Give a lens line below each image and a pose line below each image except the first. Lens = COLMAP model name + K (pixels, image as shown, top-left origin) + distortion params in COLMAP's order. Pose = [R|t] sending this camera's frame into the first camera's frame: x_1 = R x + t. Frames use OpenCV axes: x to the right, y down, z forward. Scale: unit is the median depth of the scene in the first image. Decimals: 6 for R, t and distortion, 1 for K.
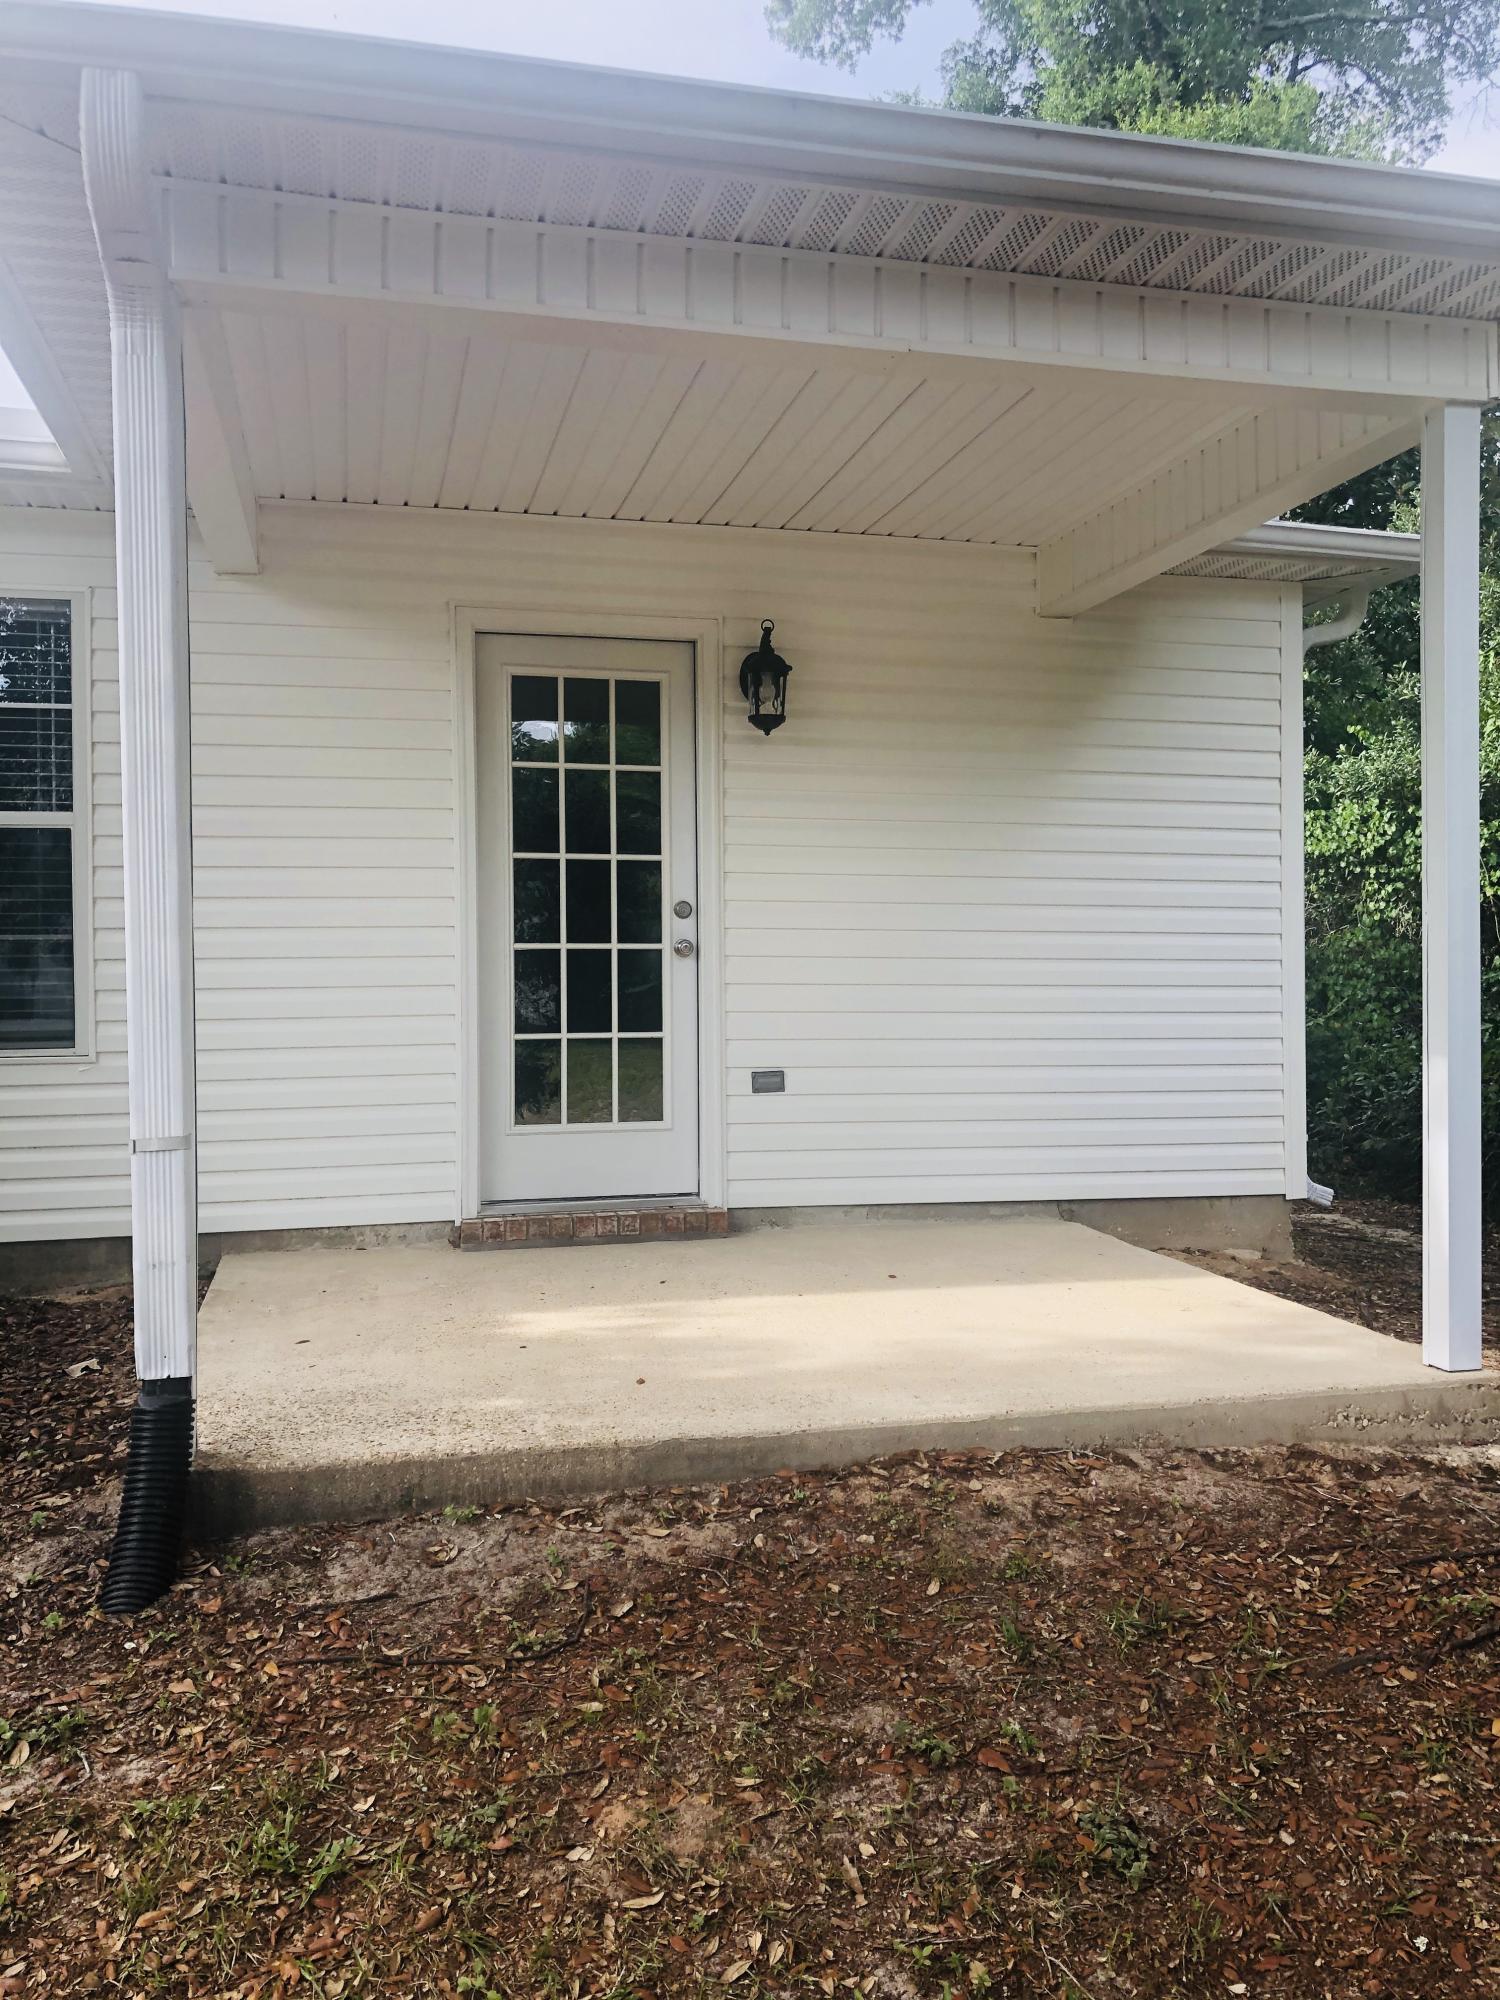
lens RADIAL K [[1629.1, 0, 748.9], [0, 1629.1, 1023.4], [0, 0, 1]] dist [0.013278, 0.003551]
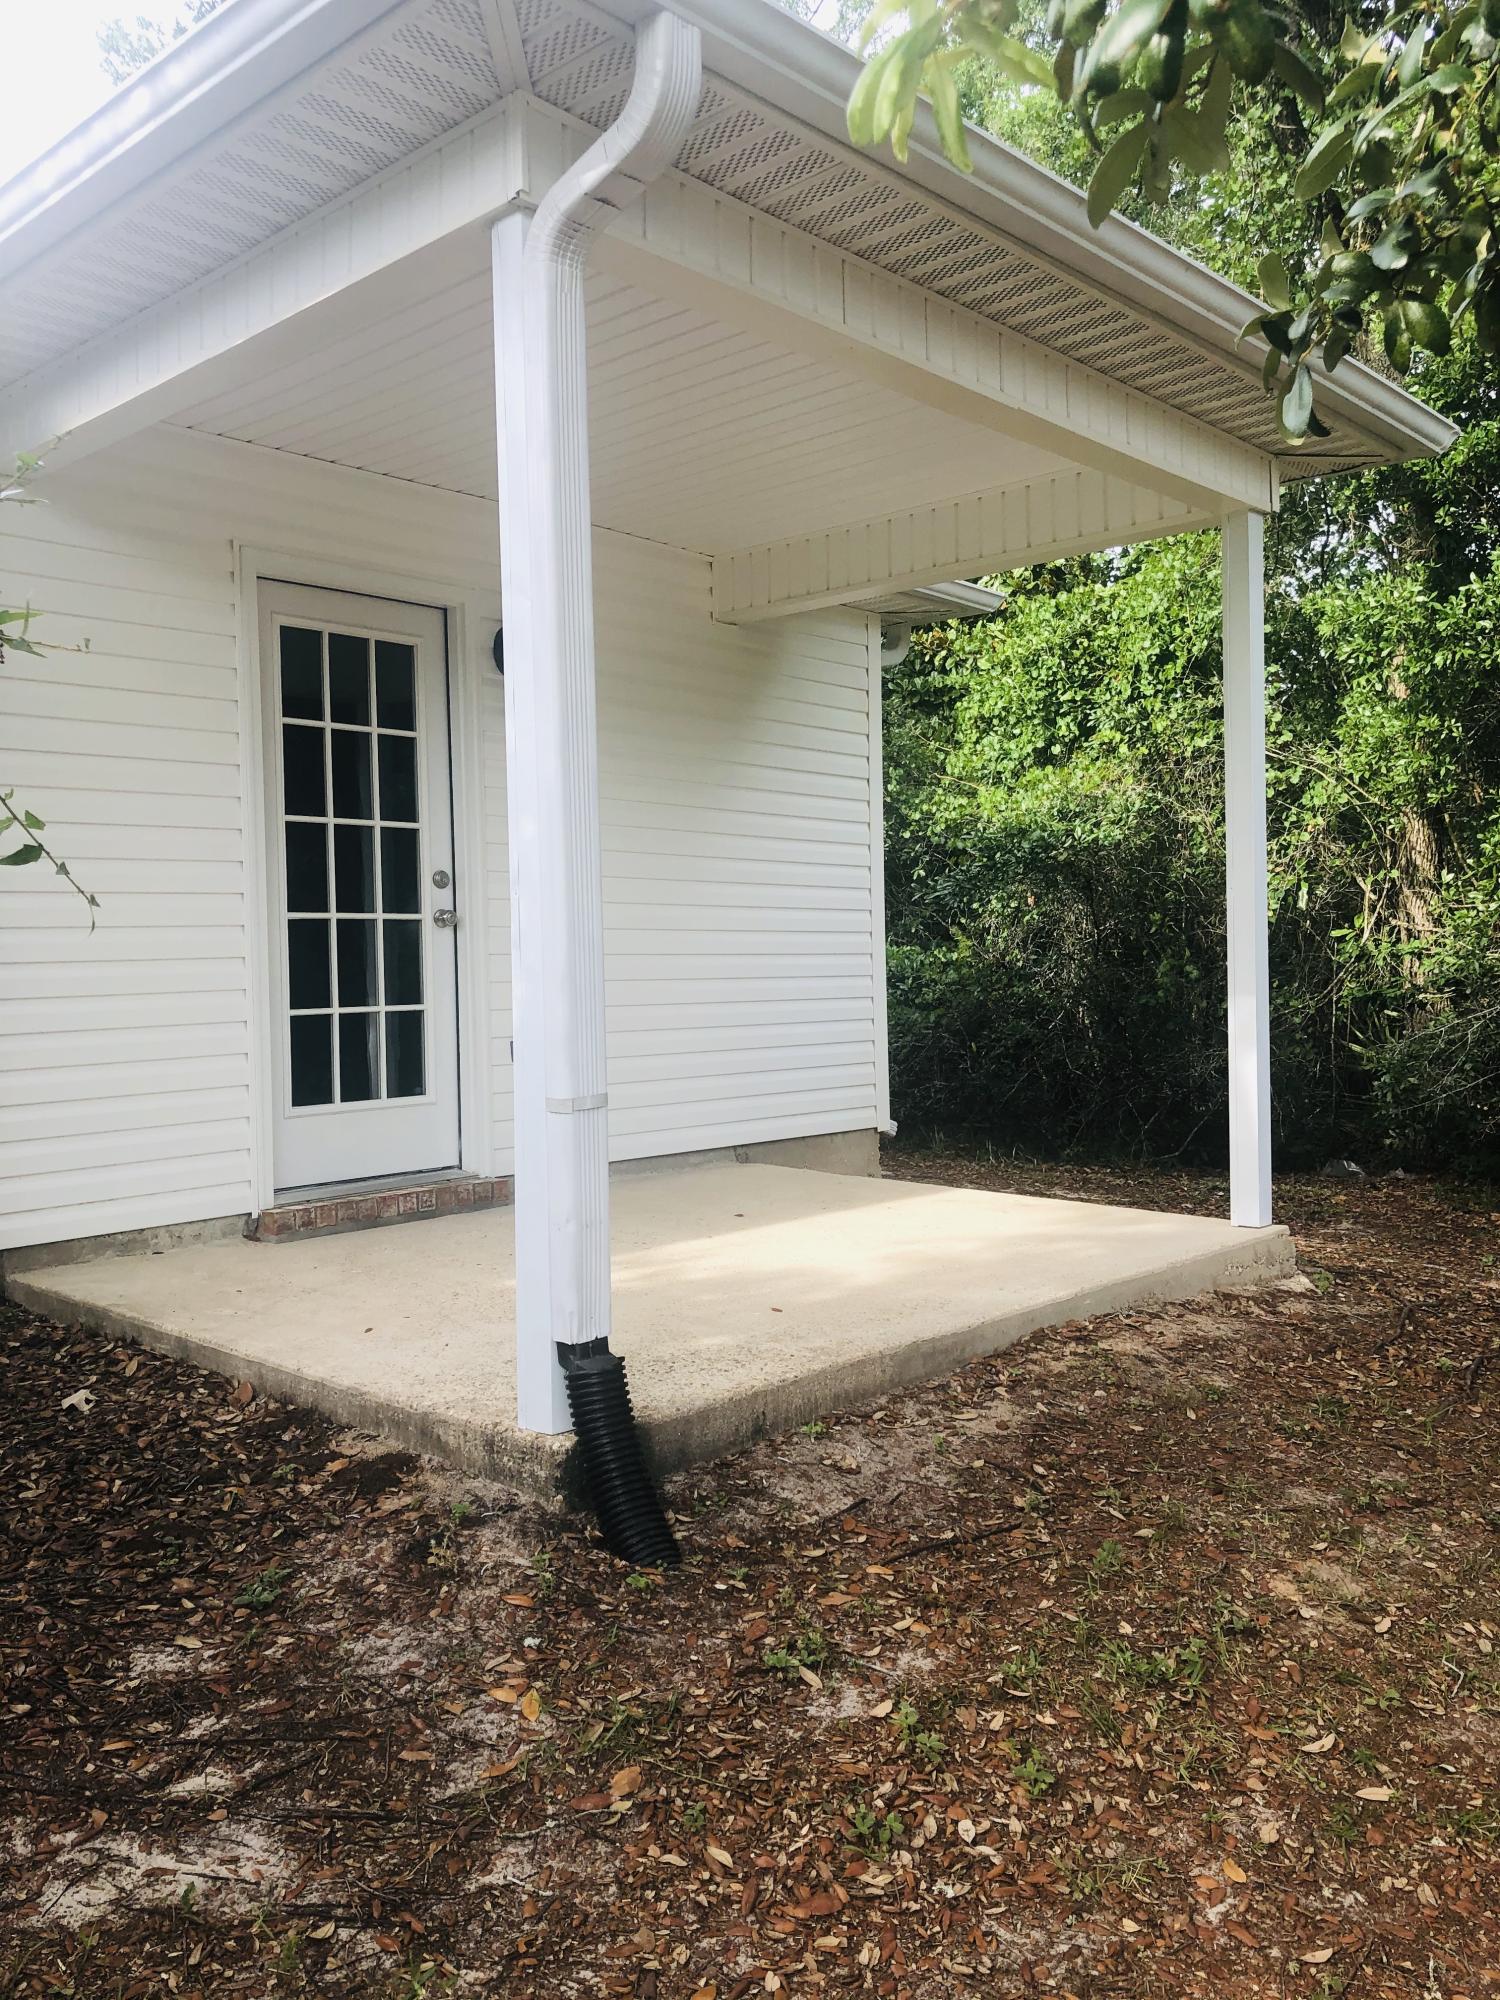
lens RADIAL K [[1636.5, 0, 750.0], [0, 1636.5, 1000.0], [0, 0, 1]] dist [0.057412, -0.152065]
pose [[0.834321, -0.024471, 0.550736, -0.451953], [0.030222, 0.999542, -0.001372, 0.010863], [-0.550450, 0.017789, 0.834679, 0.069517]]
